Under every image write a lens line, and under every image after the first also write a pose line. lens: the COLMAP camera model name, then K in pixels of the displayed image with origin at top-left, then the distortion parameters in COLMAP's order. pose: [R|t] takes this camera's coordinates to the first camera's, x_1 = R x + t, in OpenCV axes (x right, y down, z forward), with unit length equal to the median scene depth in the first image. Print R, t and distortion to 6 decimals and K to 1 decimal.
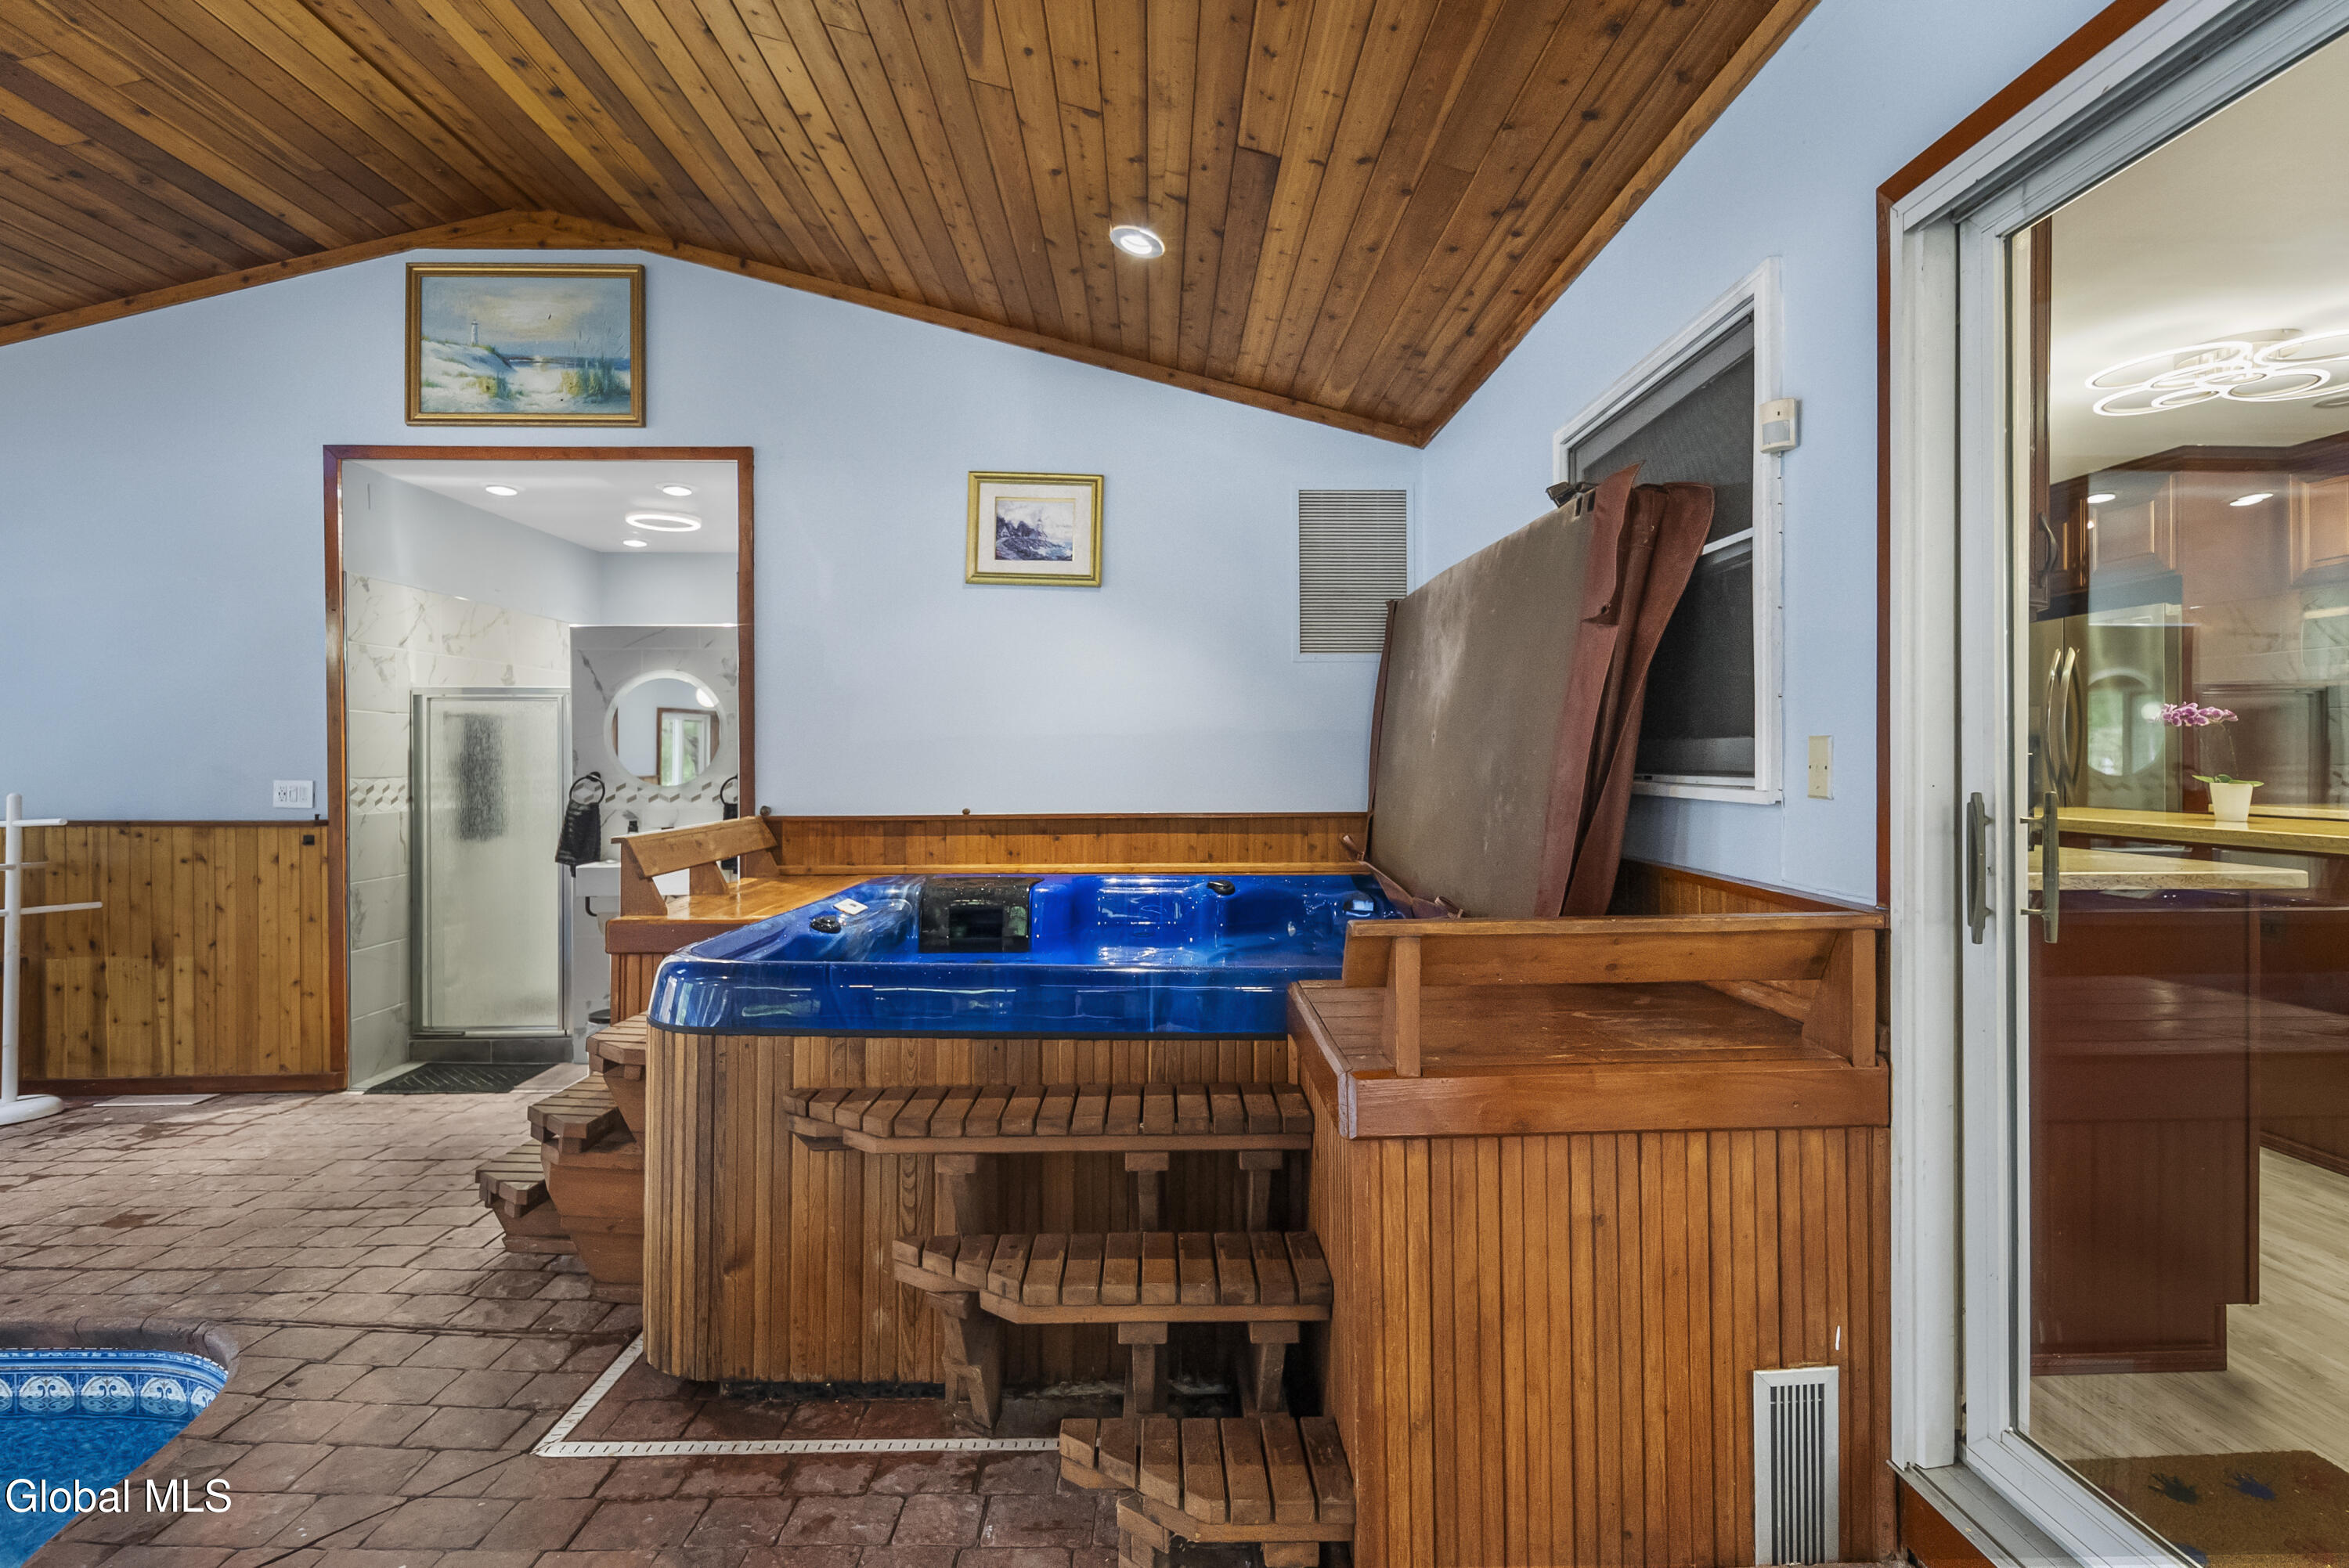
lens RADIAL K [[1047.2, 0, 1189.3], [0, 1047.2, 759.2], [0, 0, 1]] dist [0.005848, -0.000400]
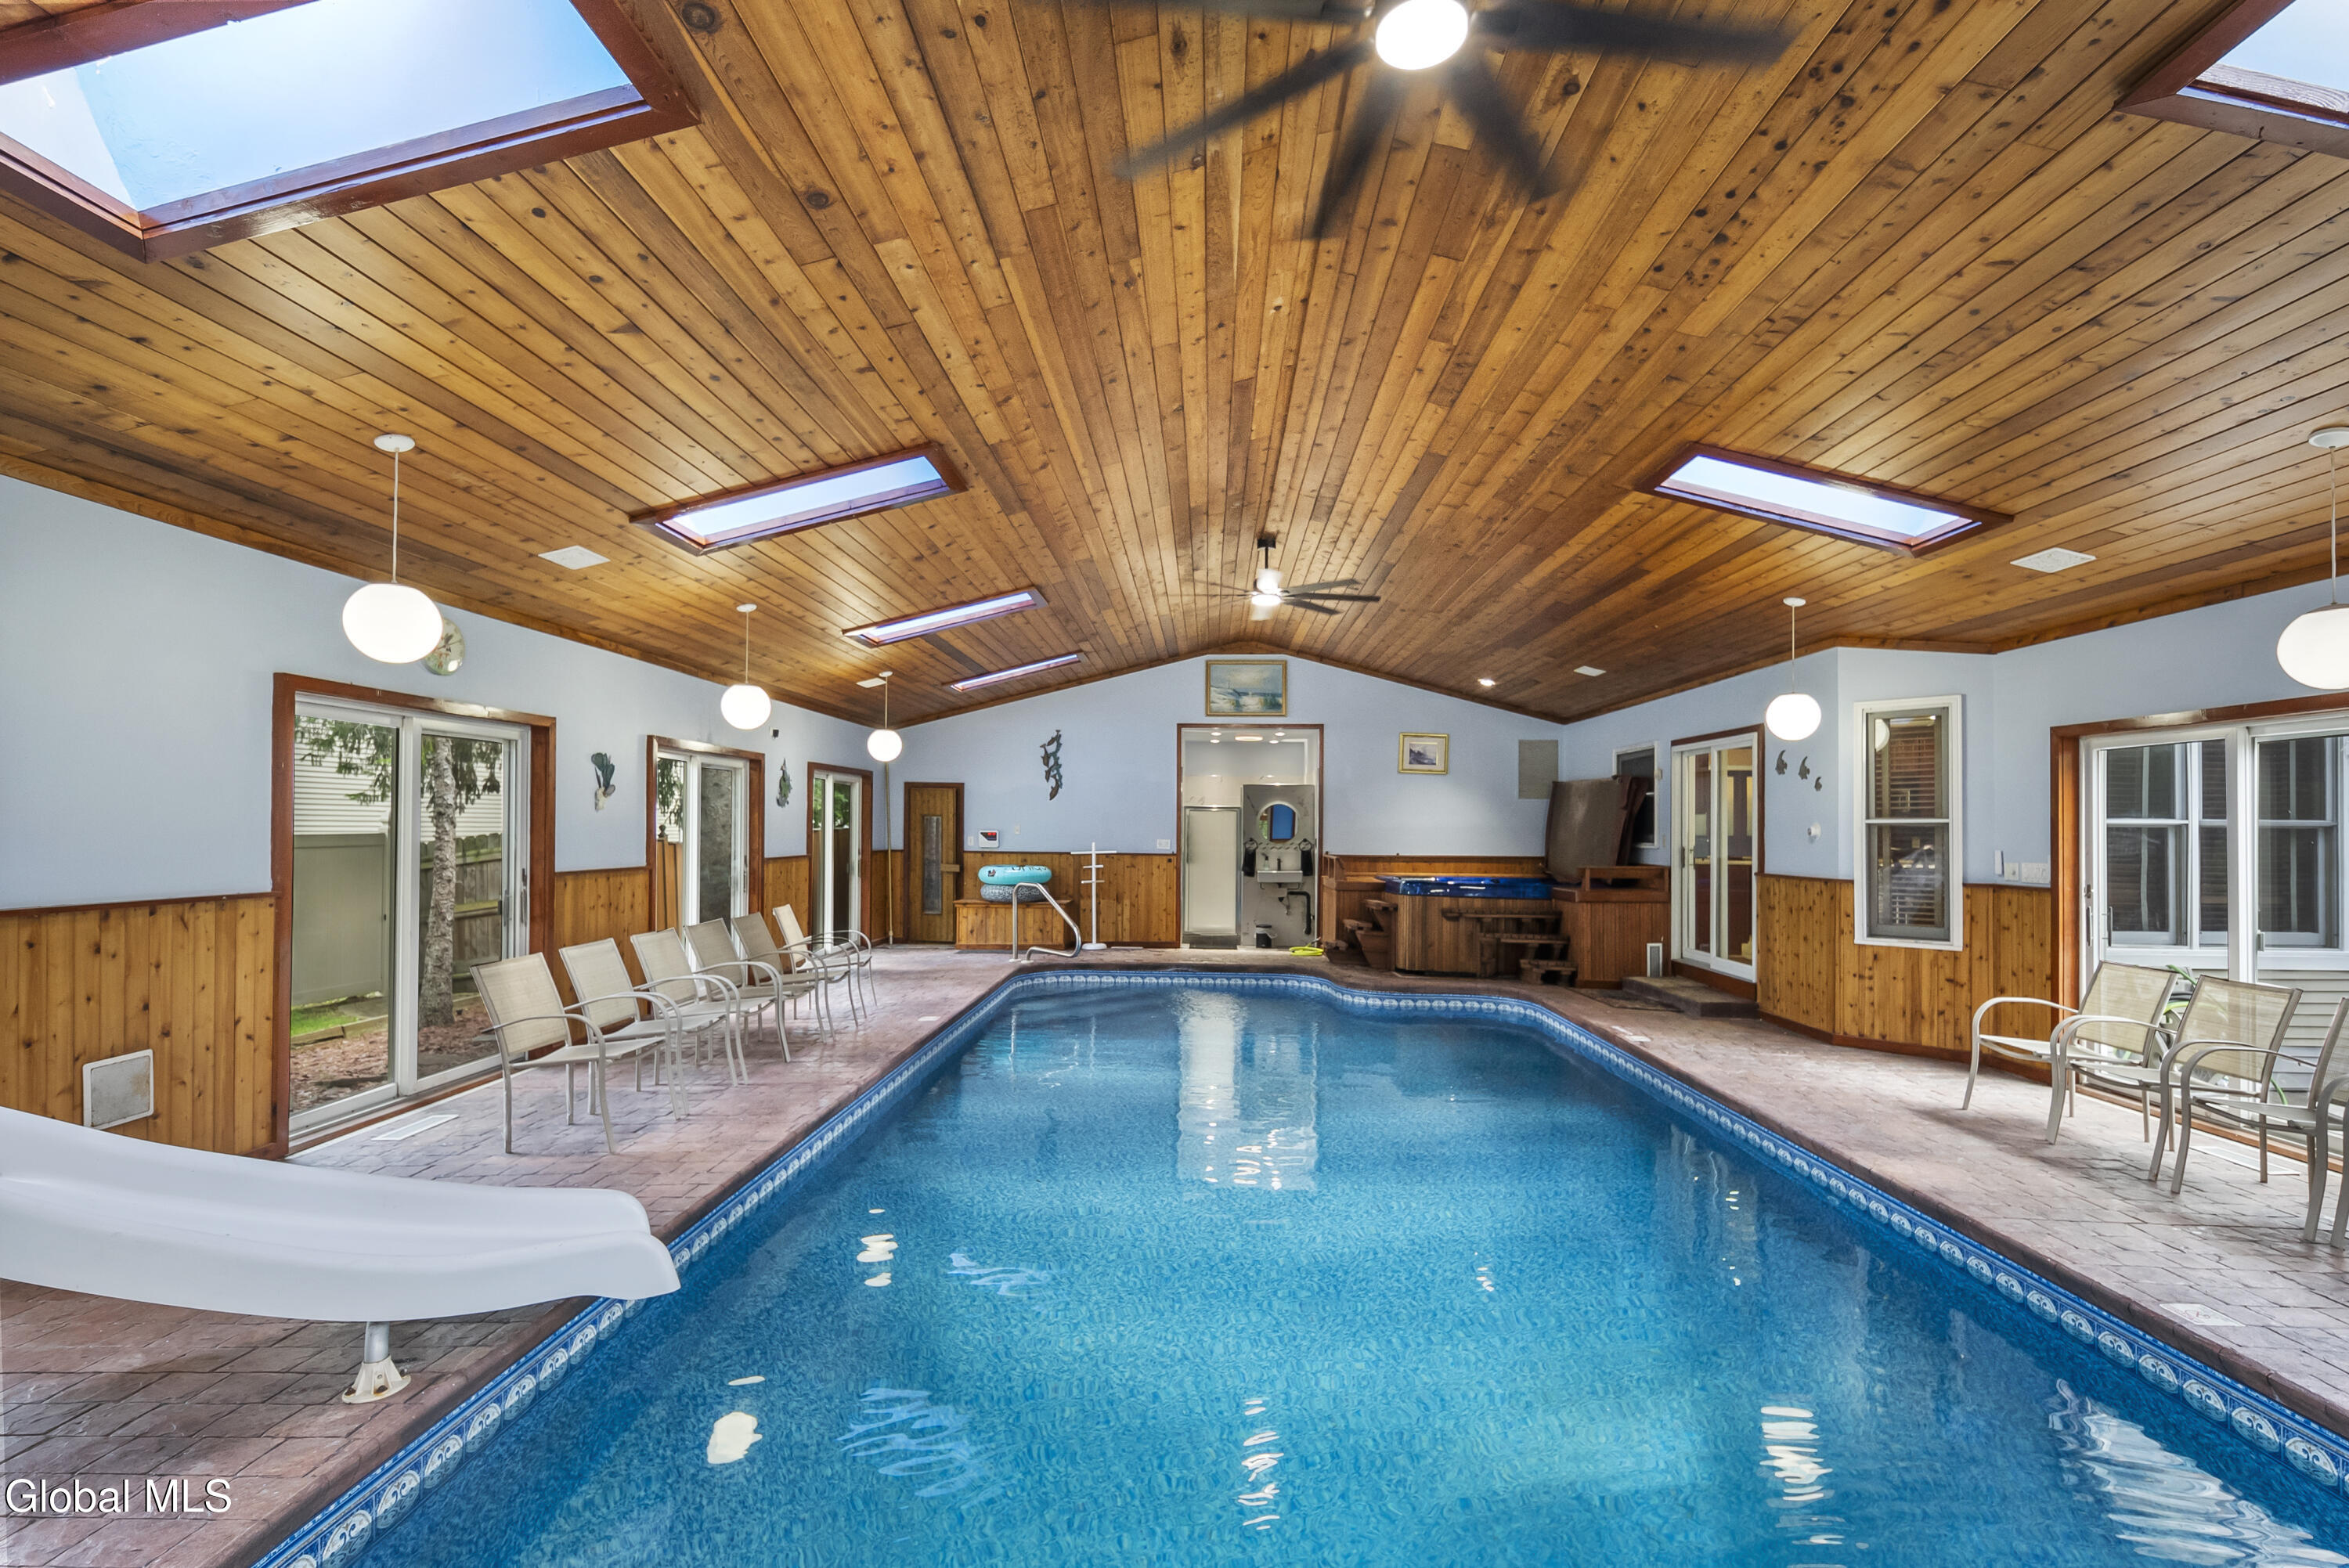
lens RADIAL K [[1047.2, 0, 1180.2], [0, 1047.2, 804.4], [0, 0, 1]] dist [0.005848, -0.000400]
pose [[0.998332, 0.011571, -0.056569, -0.648332], [-0.012895, 0.999650, -0.023106, -0.010014], [0.056281, 0.023797, 0.998131, -1.863295]]
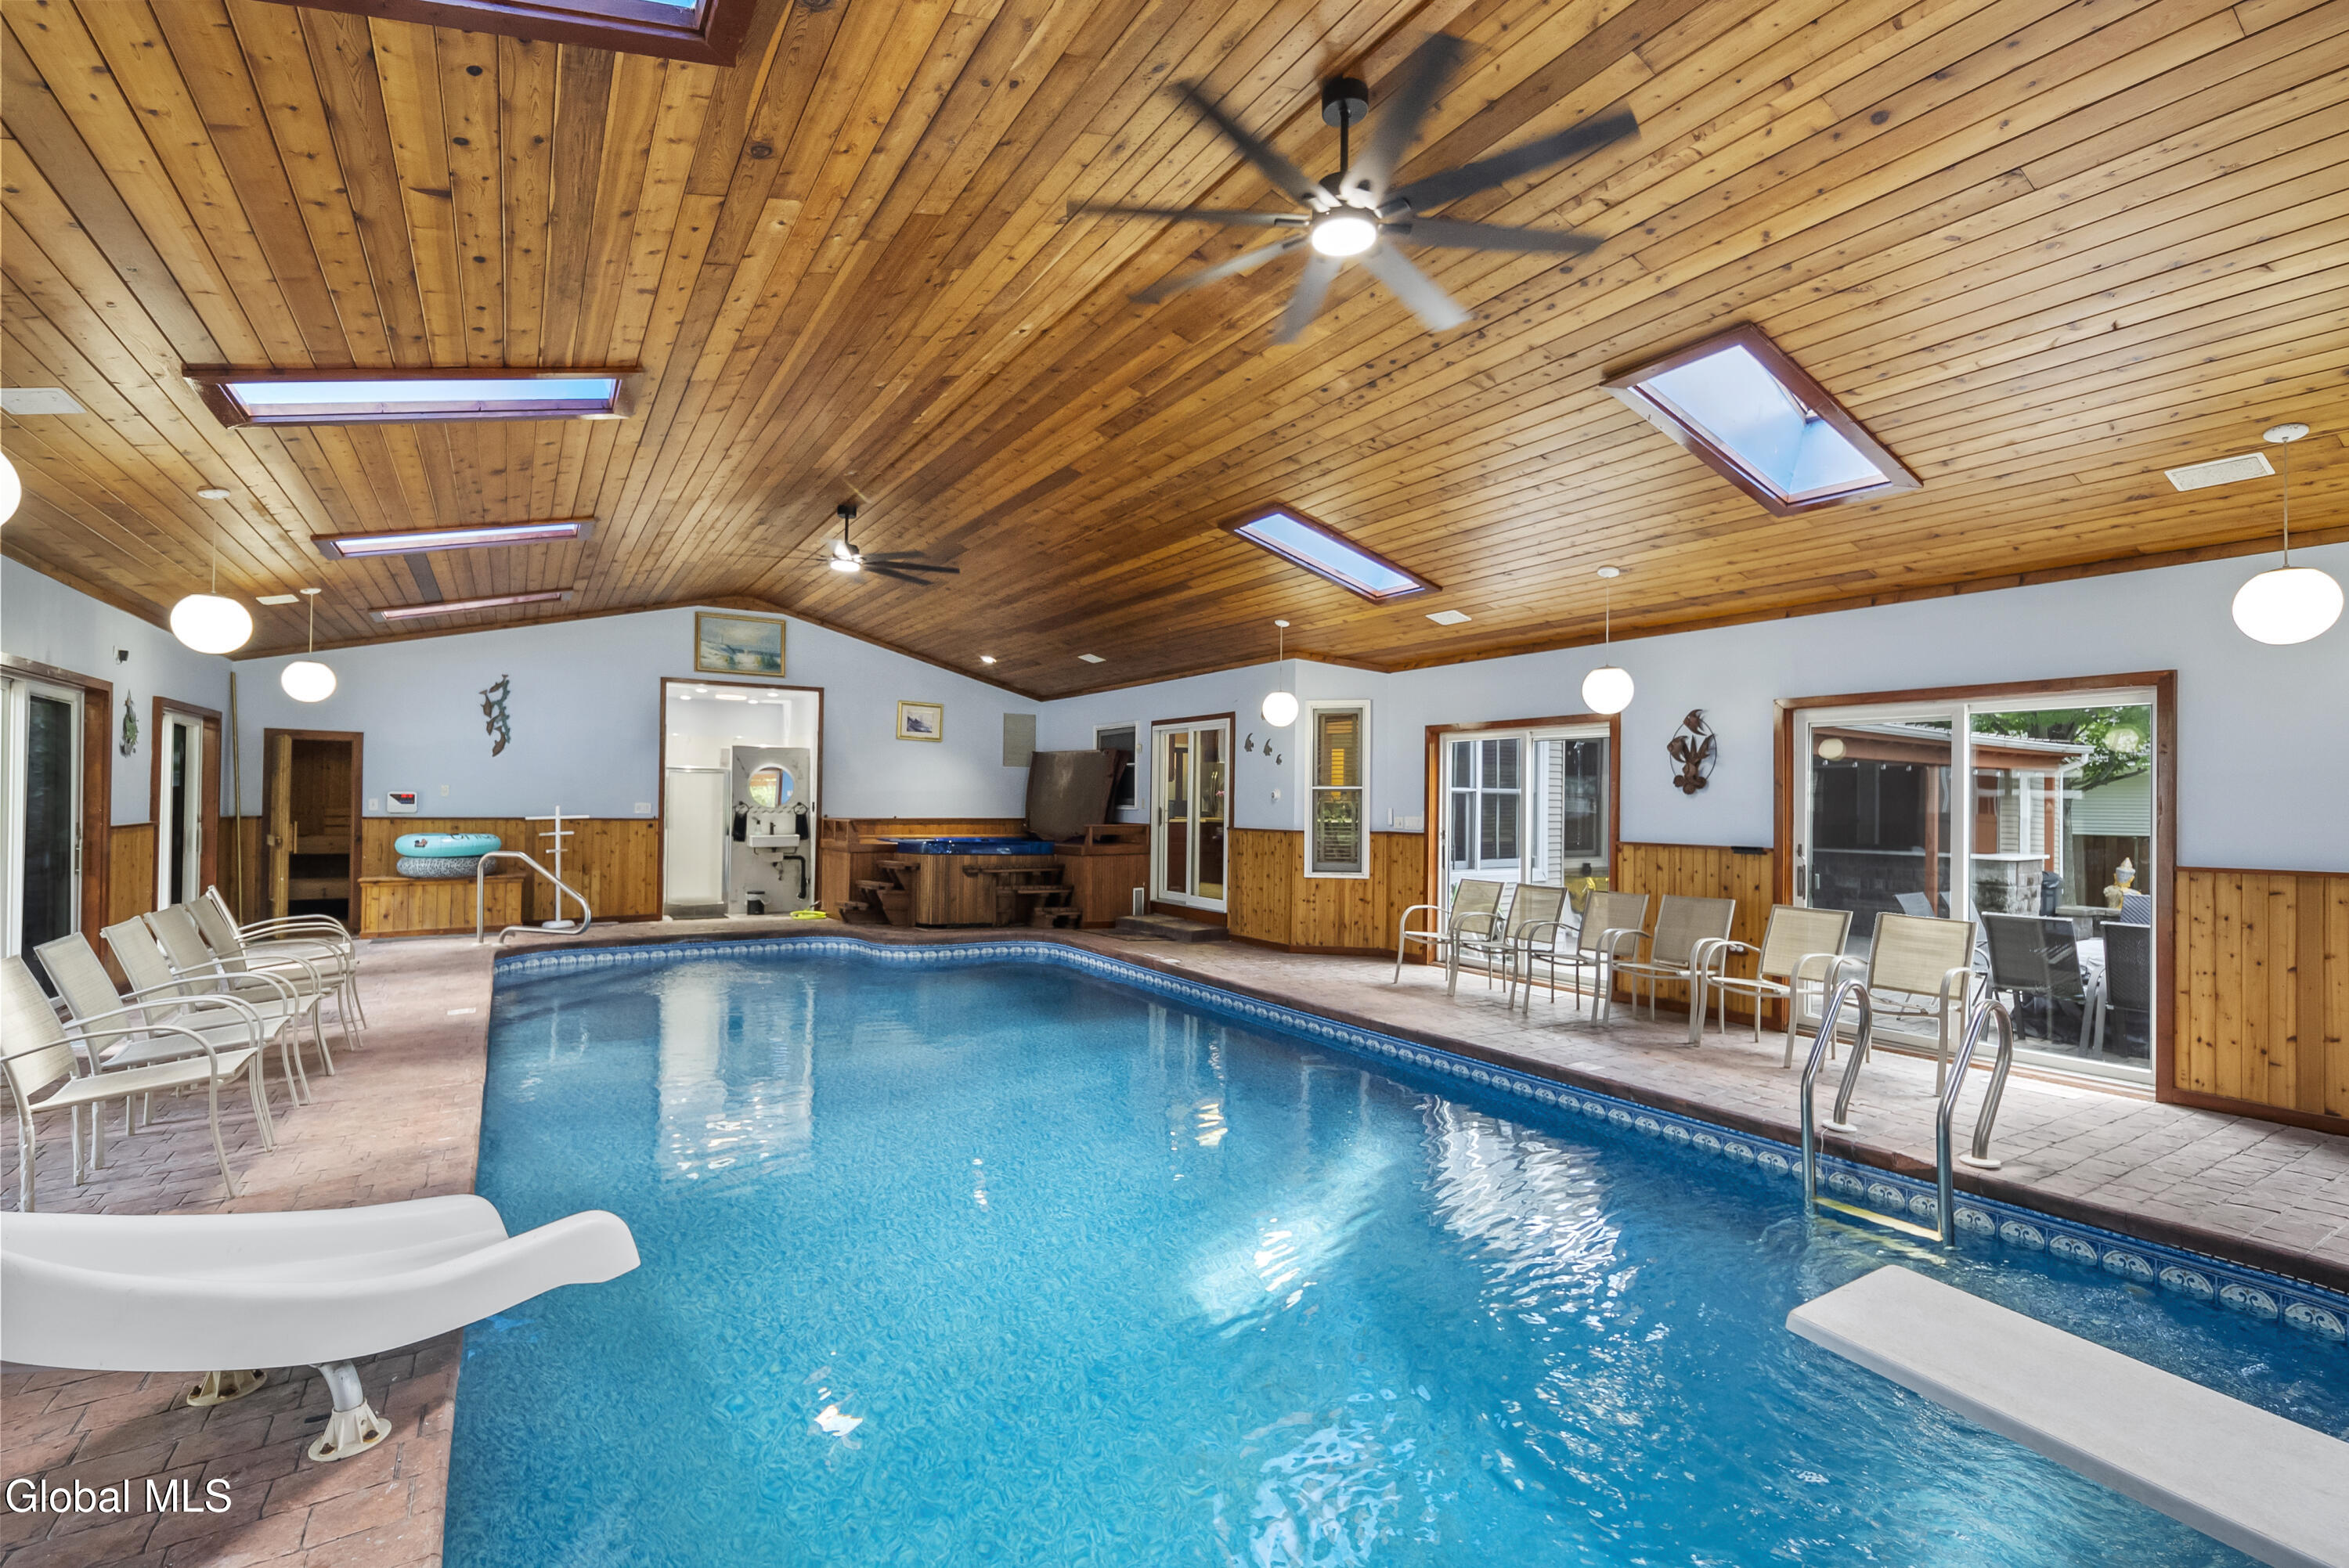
lens RADIAL K [[1047.2, 0, 1170.5], [0, 1047.2, 778.1], [0, 0, 1]] dist [0.005848, -0.000400]
pose [[0.854921, 0.026136, 0.518099, -1.088020], [-0.015106, 0.999561, -0.025498, 0.005414], [-0.518538, 0.013972, 0.854941, -1.925202]]
